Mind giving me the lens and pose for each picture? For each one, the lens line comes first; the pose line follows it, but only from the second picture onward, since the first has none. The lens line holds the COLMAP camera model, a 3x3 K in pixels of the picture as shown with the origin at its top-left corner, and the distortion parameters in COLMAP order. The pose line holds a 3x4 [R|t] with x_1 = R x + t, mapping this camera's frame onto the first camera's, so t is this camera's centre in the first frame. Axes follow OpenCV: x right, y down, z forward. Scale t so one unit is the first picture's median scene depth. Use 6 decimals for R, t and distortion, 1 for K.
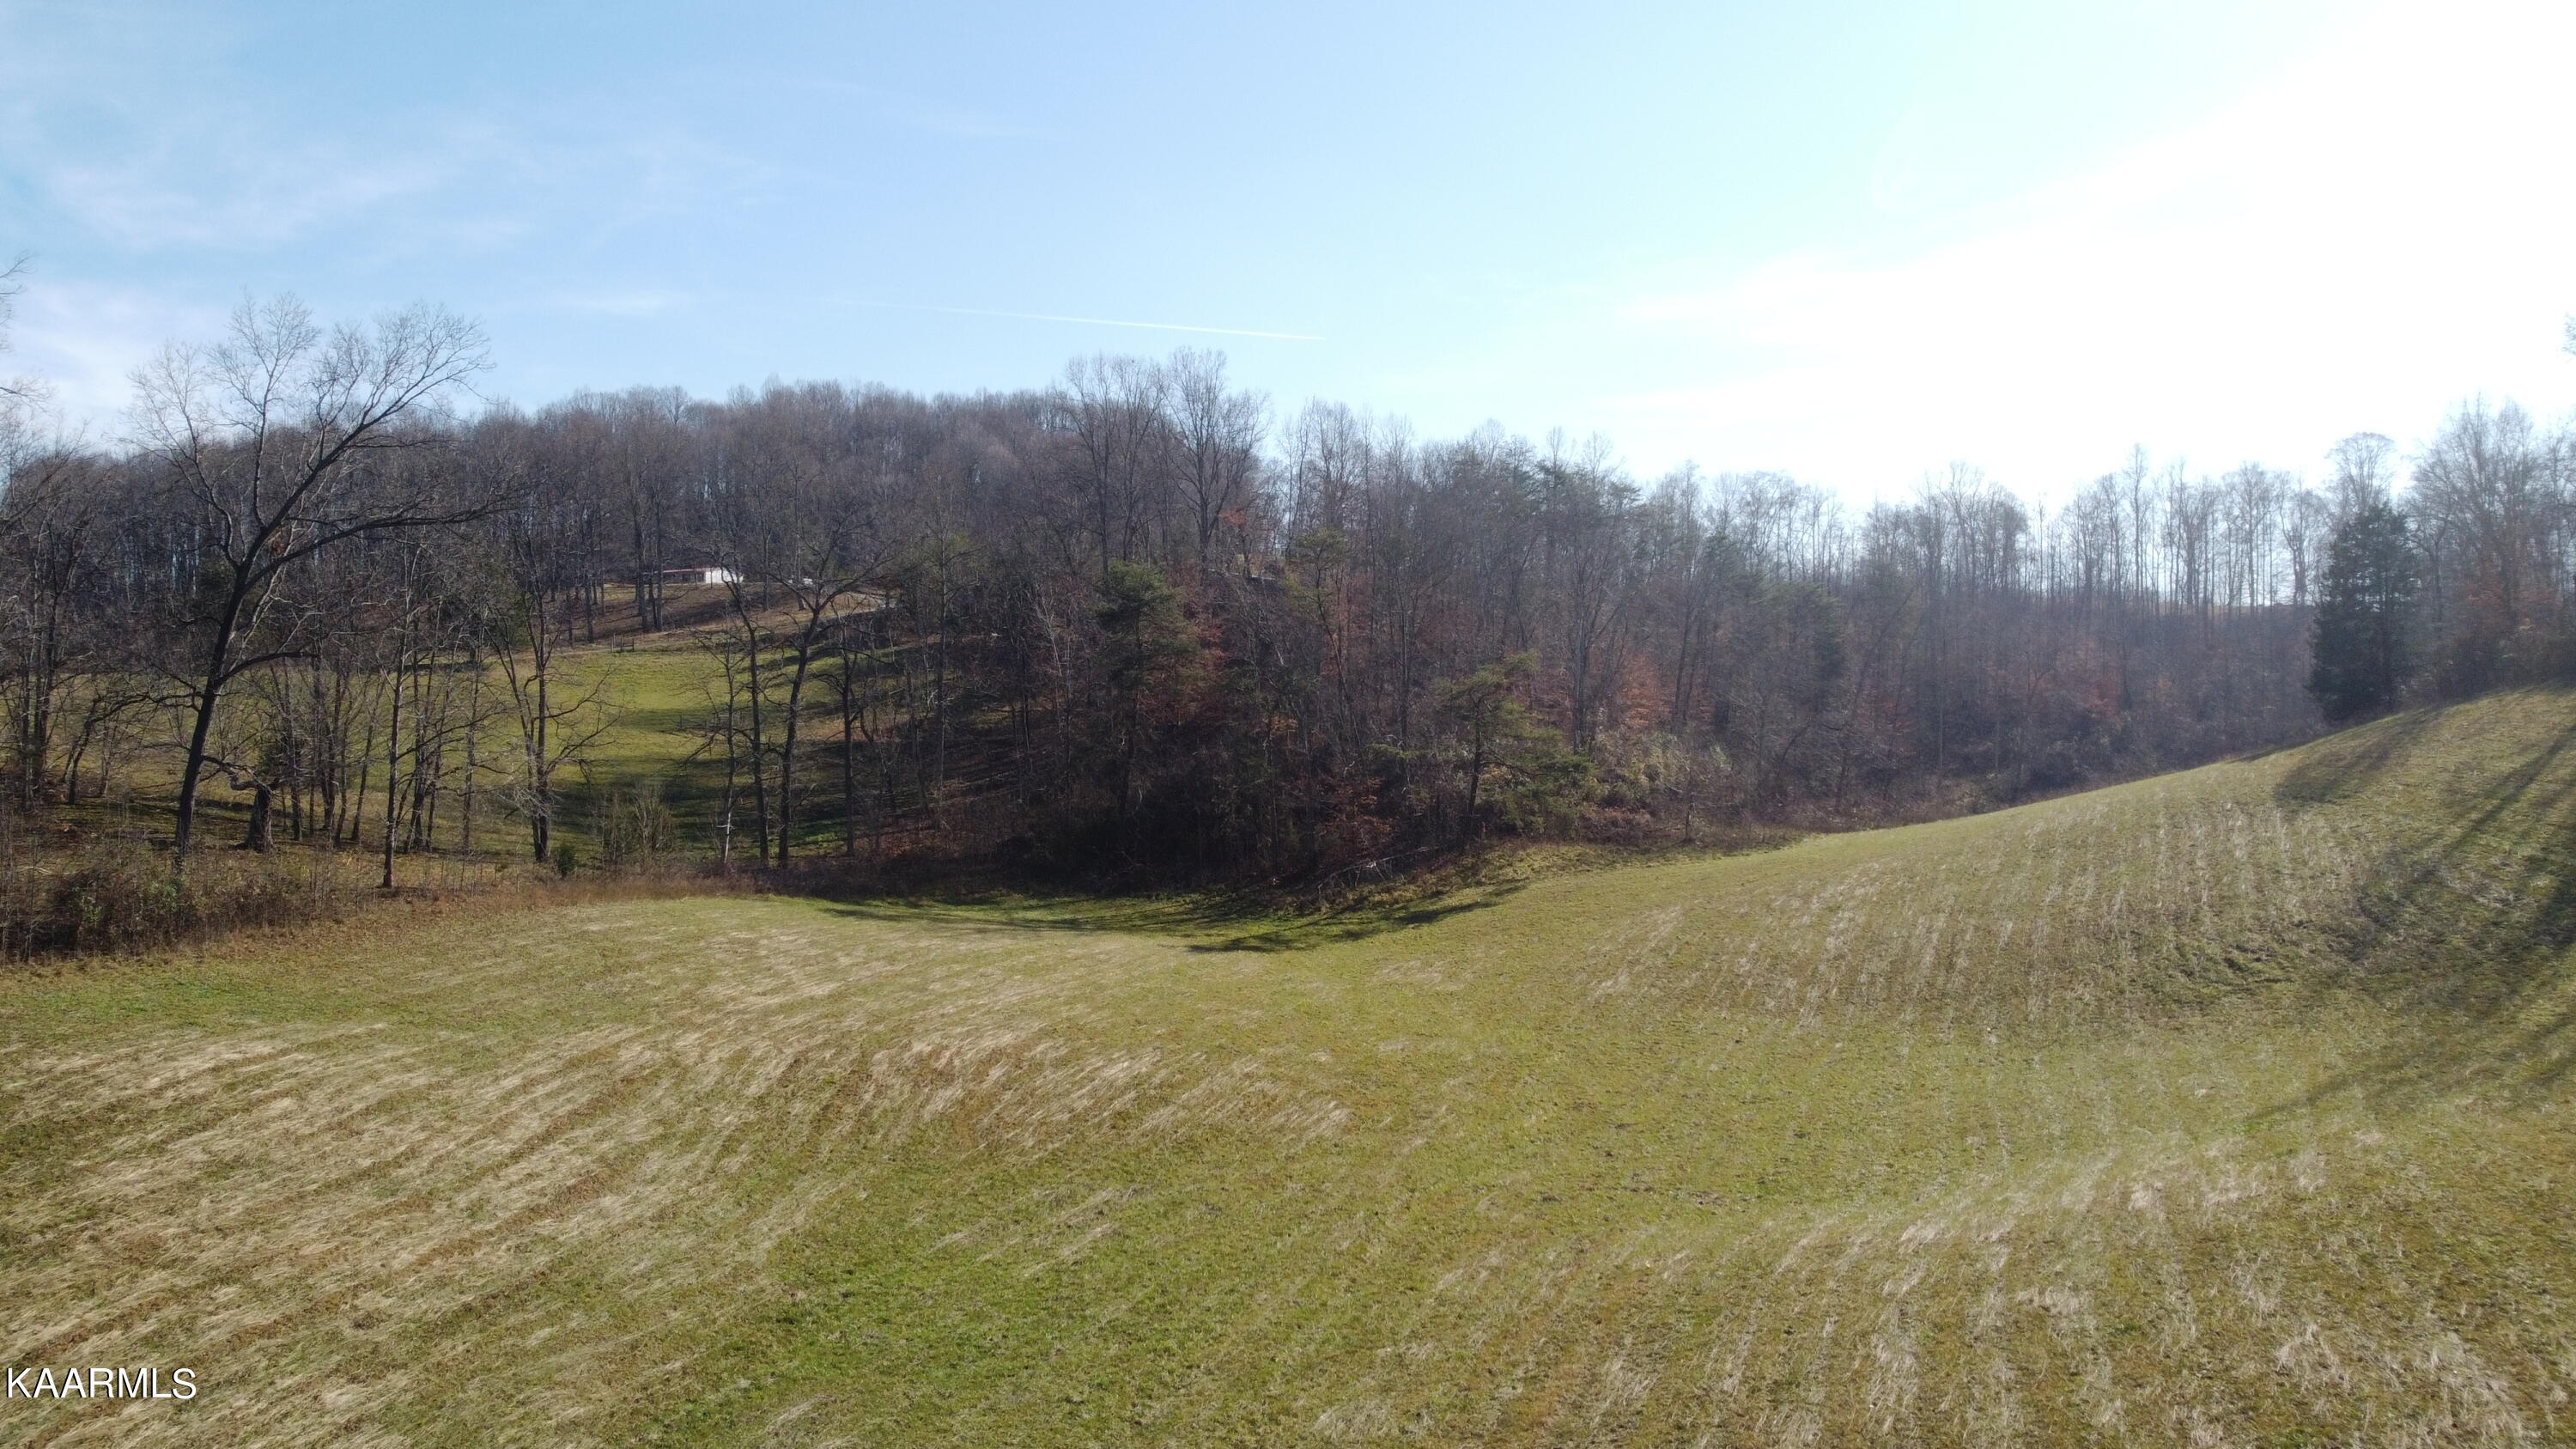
lens RADIAL K [[1926.0, 0, 1279.0], [0, 1926.0, 739.9], [0, 0, 1]] dist [-0.001818, -0.008251]
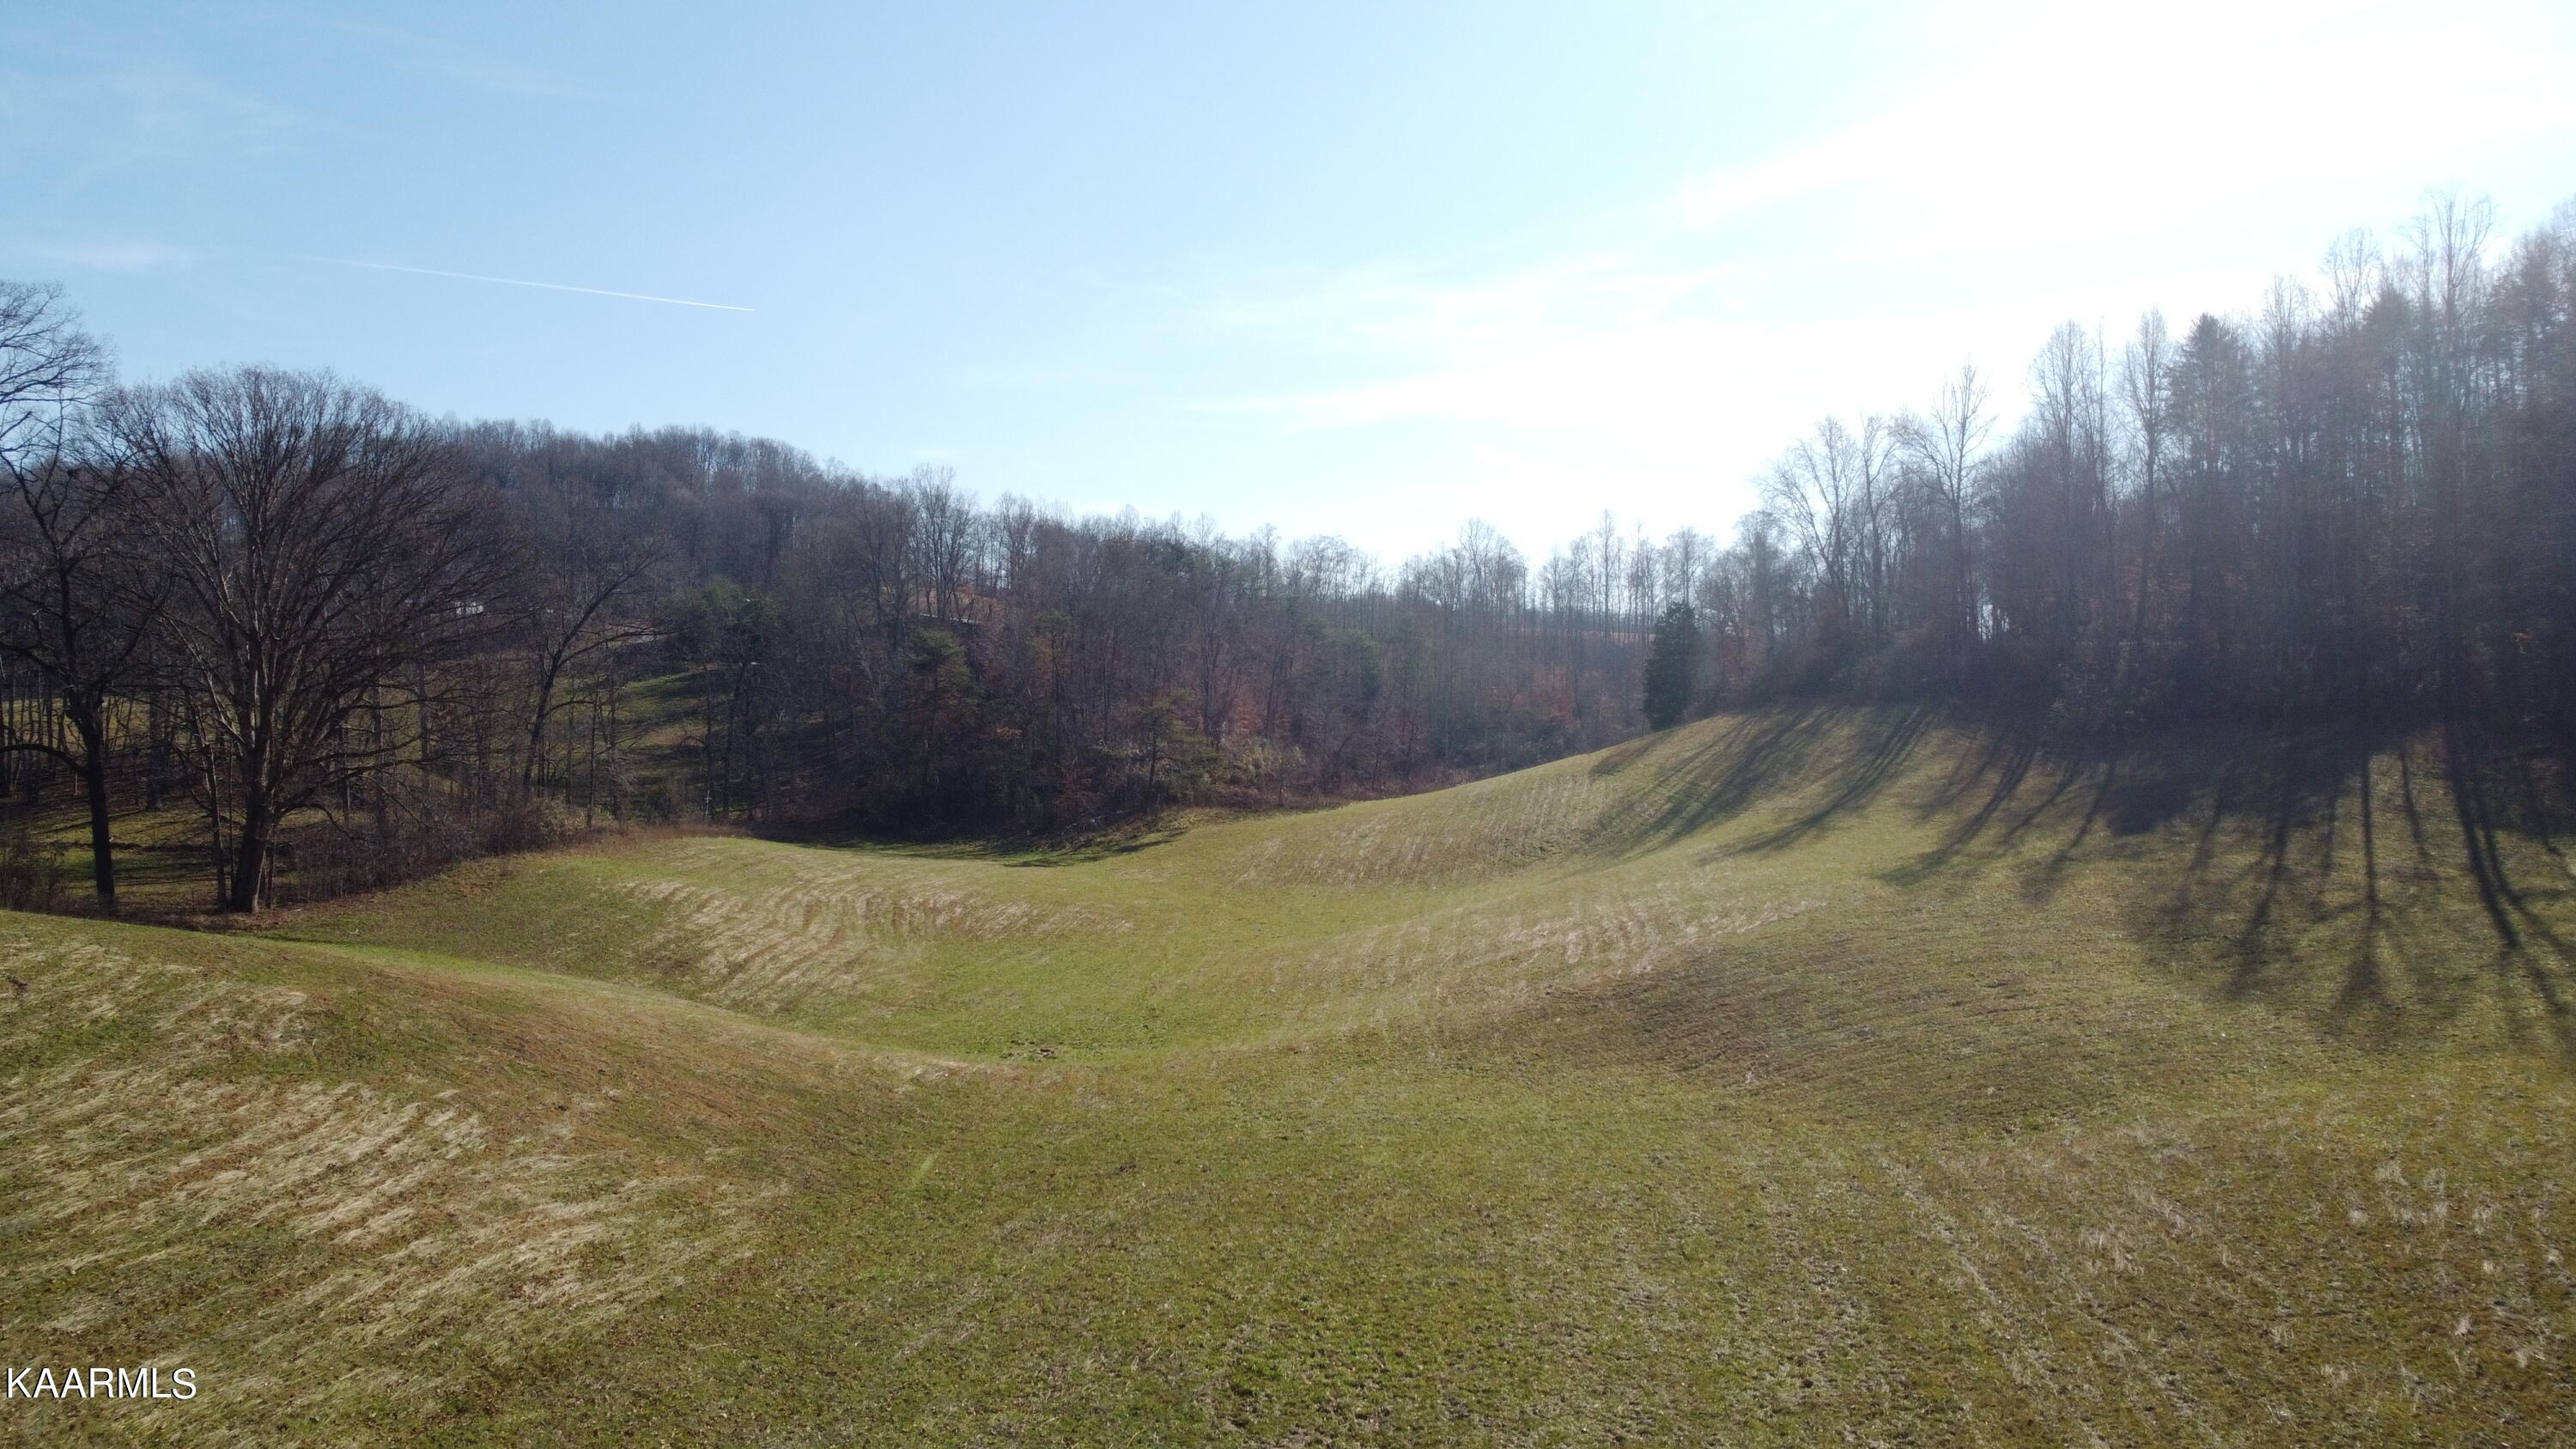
lens RADIAL K [[1926.0, 0, 1279.0], [0, 1926.0, 739.9], [0, 0, 1]] dist [-0.001818, -0.008251]
pose [[0.975374, -0.003572, 0.220530, -0.153196], [0.003702, 0.999993, -0.000177, -0.002226], [-0.220528, 0.000989, 0.975380, -0.607825]]
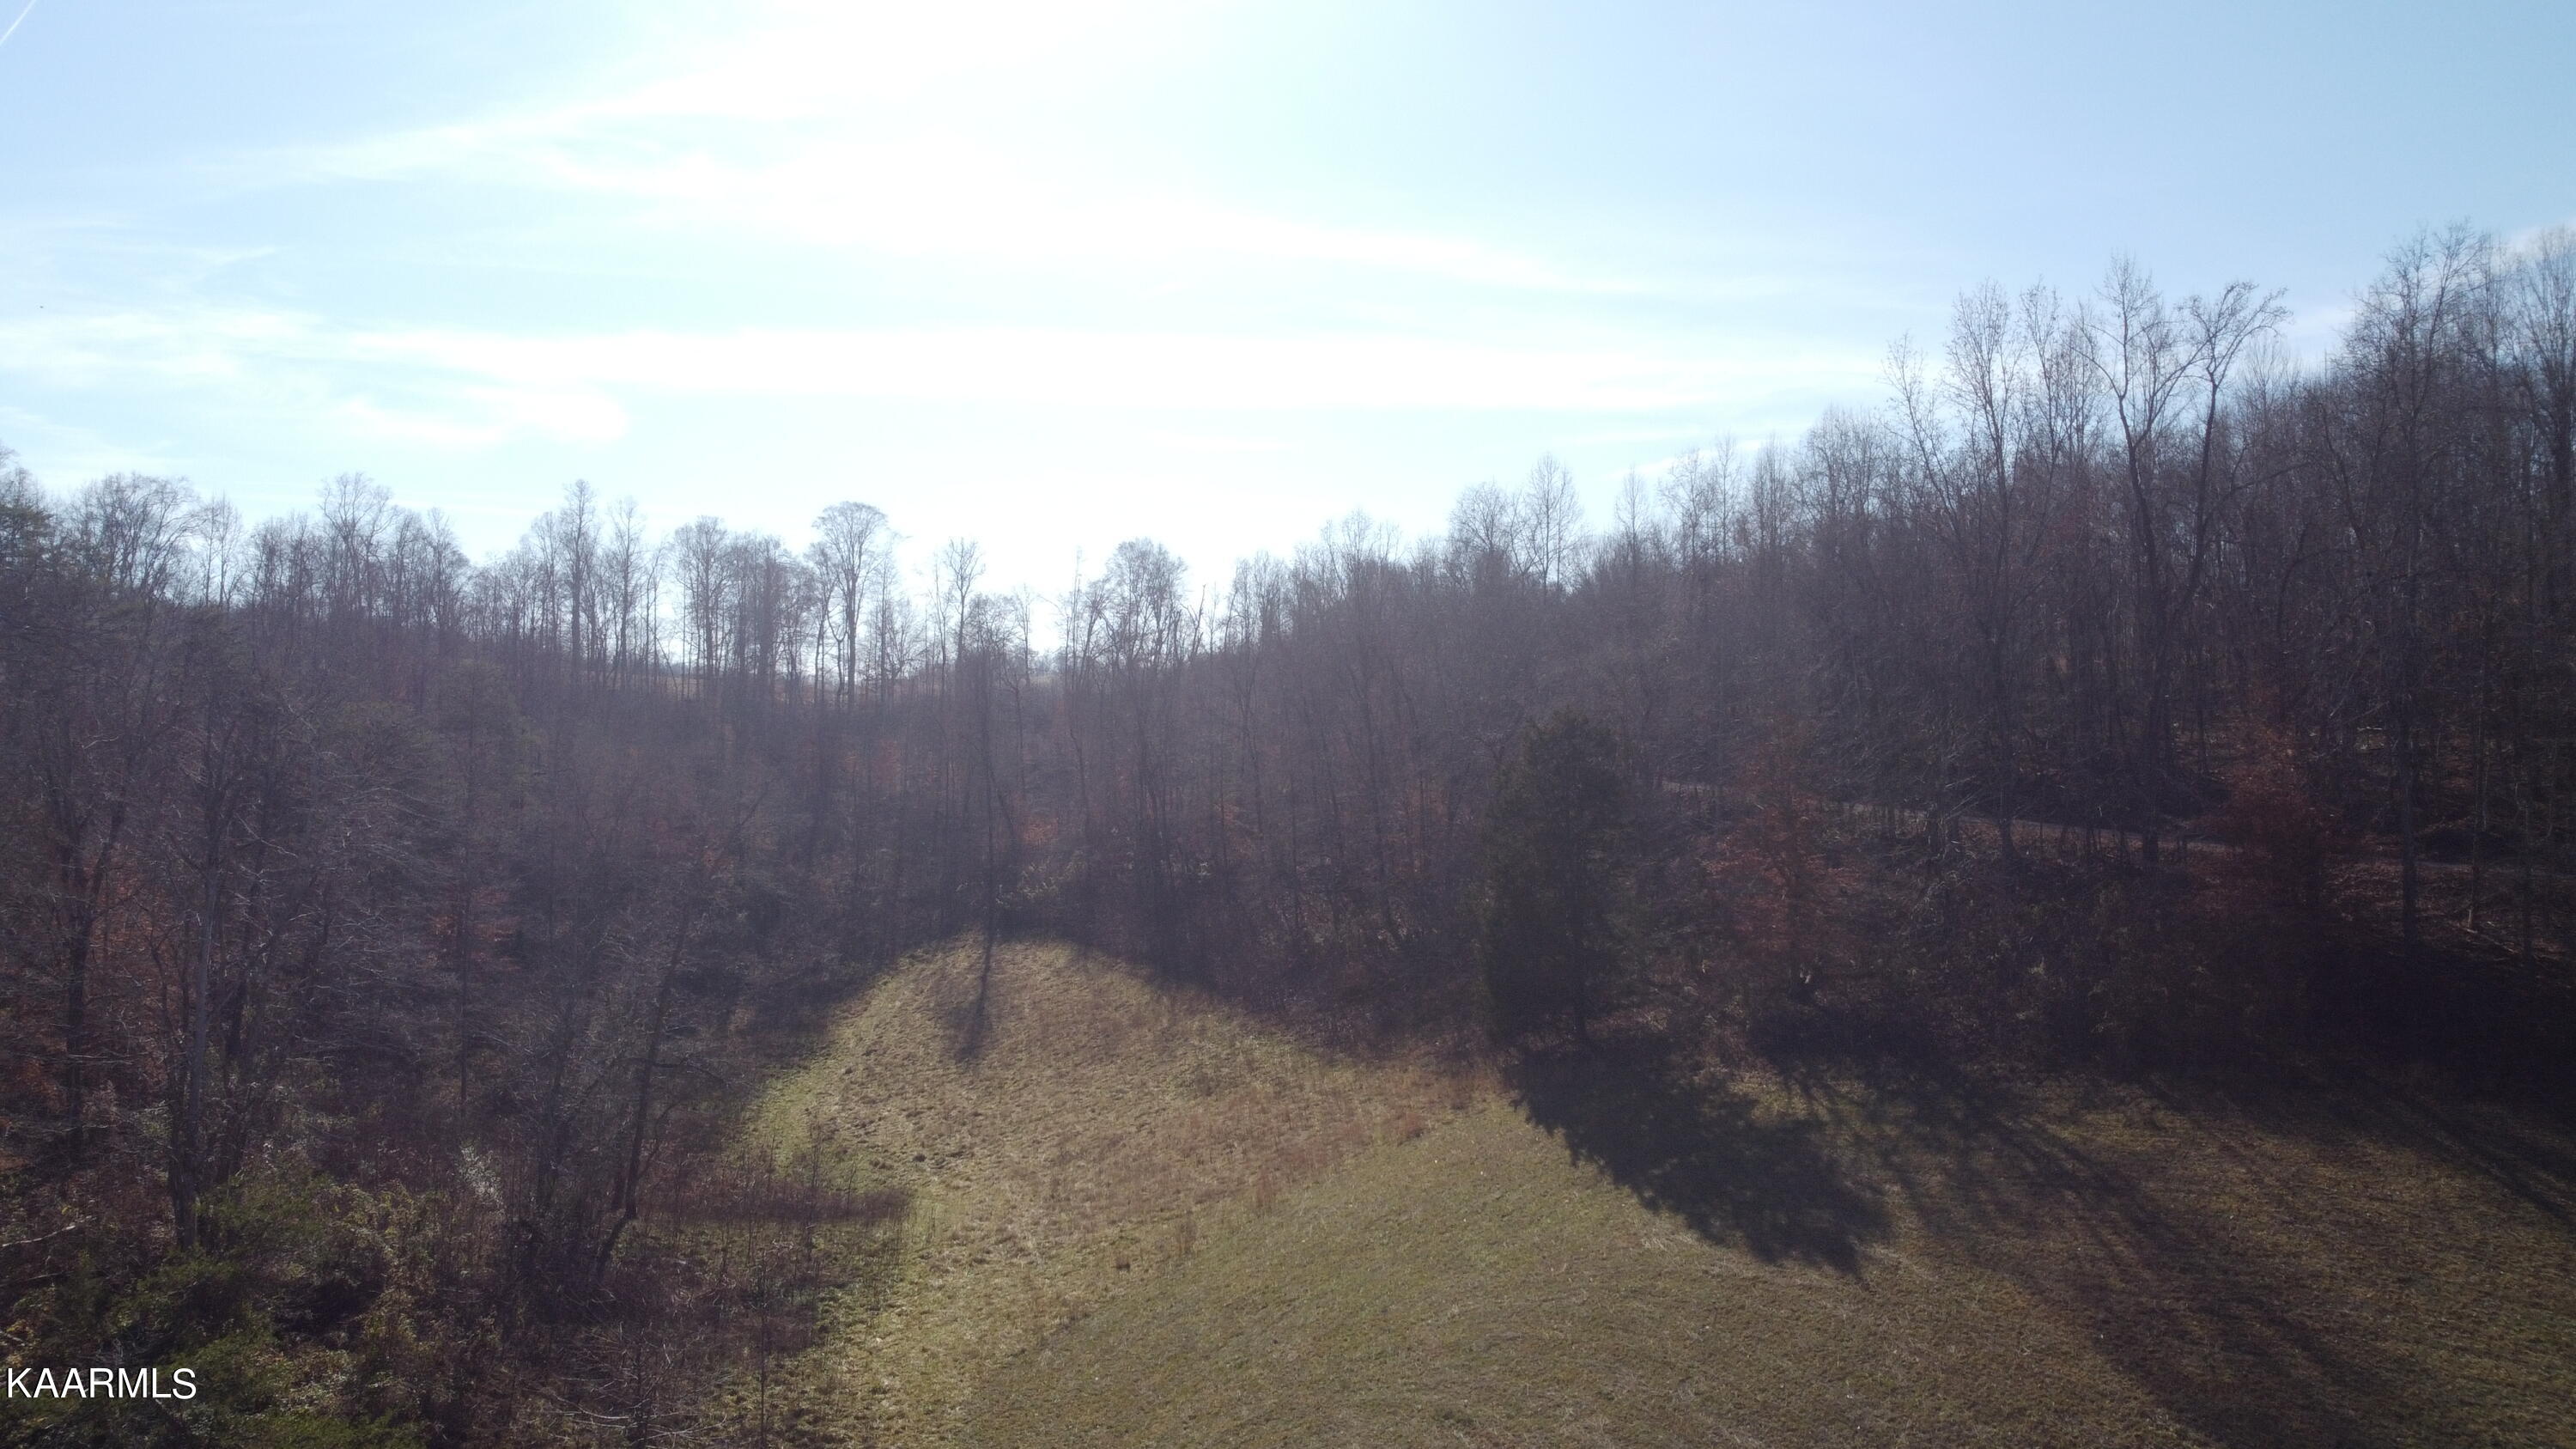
lens RADIAL K [[1926.0, 0, 1279.0], [0, 1926.0, 739.9], [0, 0, 1]] dist [-0.001818, -0.008251]
pose [[0.637612, 0.005626, 0.770337, -0.004126], [-0.002975, 0.999984, -0.004841, -0.113757], [-0.770352, 0.000795, 0.637618, 0.688291]]
